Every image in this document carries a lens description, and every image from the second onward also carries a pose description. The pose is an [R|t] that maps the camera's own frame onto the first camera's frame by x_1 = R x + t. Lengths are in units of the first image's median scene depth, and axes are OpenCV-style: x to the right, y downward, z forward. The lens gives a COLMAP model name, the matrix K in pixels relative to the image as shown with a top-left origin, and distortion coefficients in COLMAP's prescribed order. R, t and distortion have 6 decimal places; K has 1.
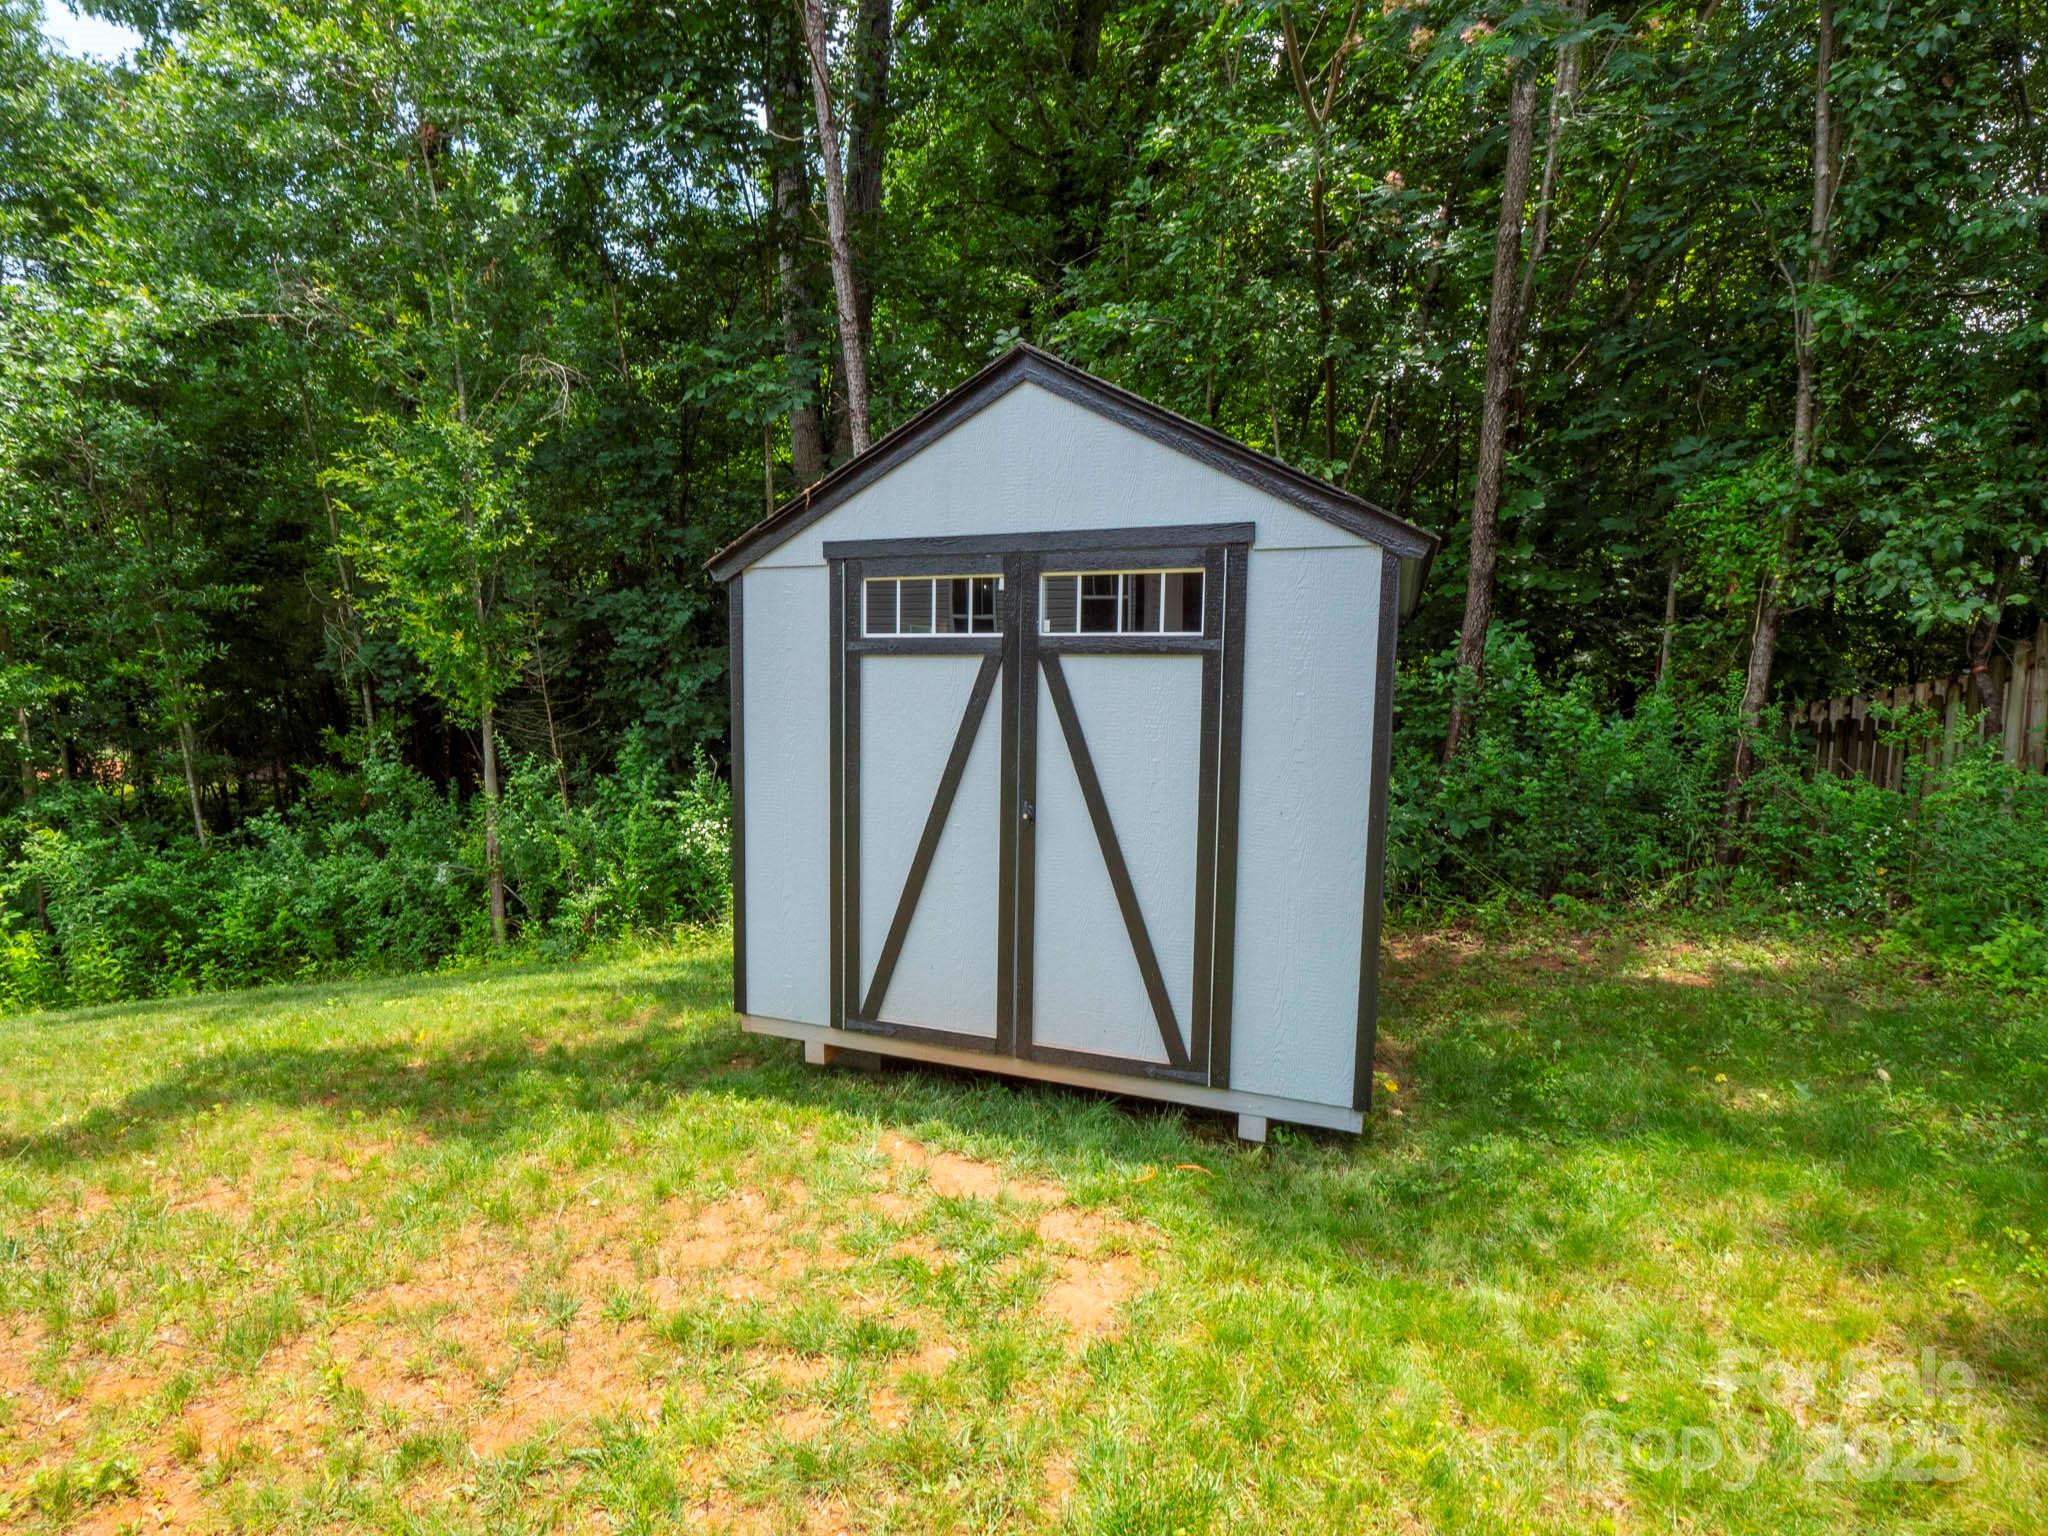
lens RADIAL K [[950.8, 0, 1023.0], [0, 950.8, 770.8], [0, 0, 1]] dist [-0.015673, -0.000303]
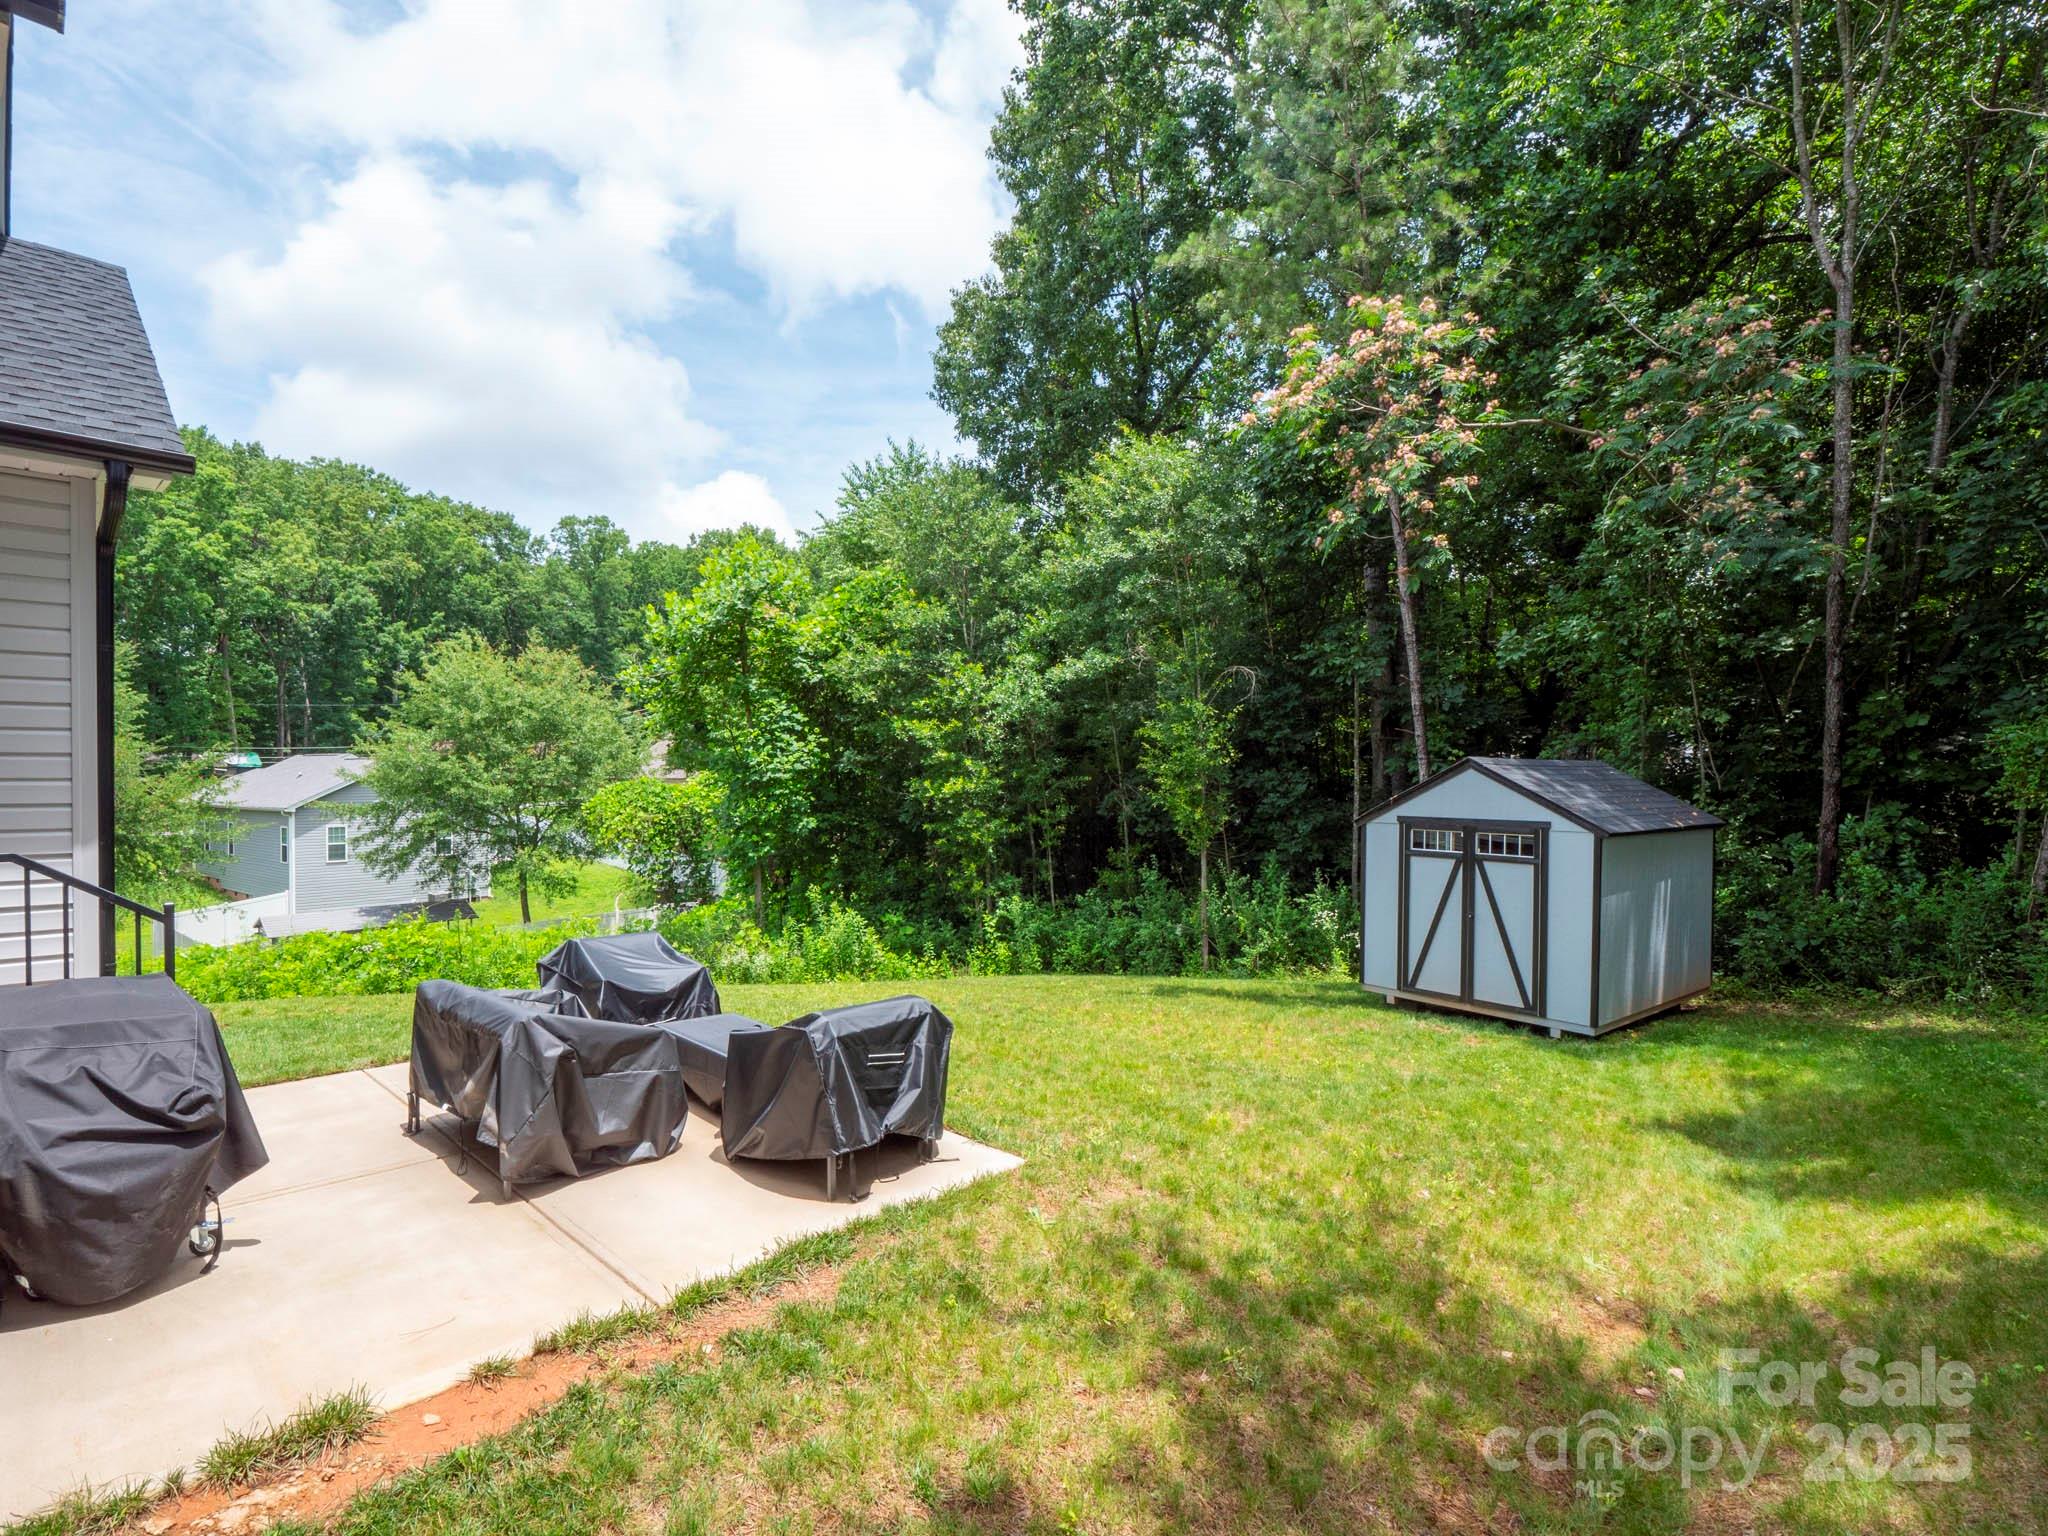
lens RADIAL K [[950.8, 0, 1016.5], [0, 950.8, 795.2], [0, 0, 1]] dist [-0.015673, -0.000303]
pose [[0.840771, -0.001672, -0.541389, 0.359908], [-0.036715, 0.997517, -0.060099, -0.085454], [0.540145, 0.070407, 0.838622, -1.952774]]
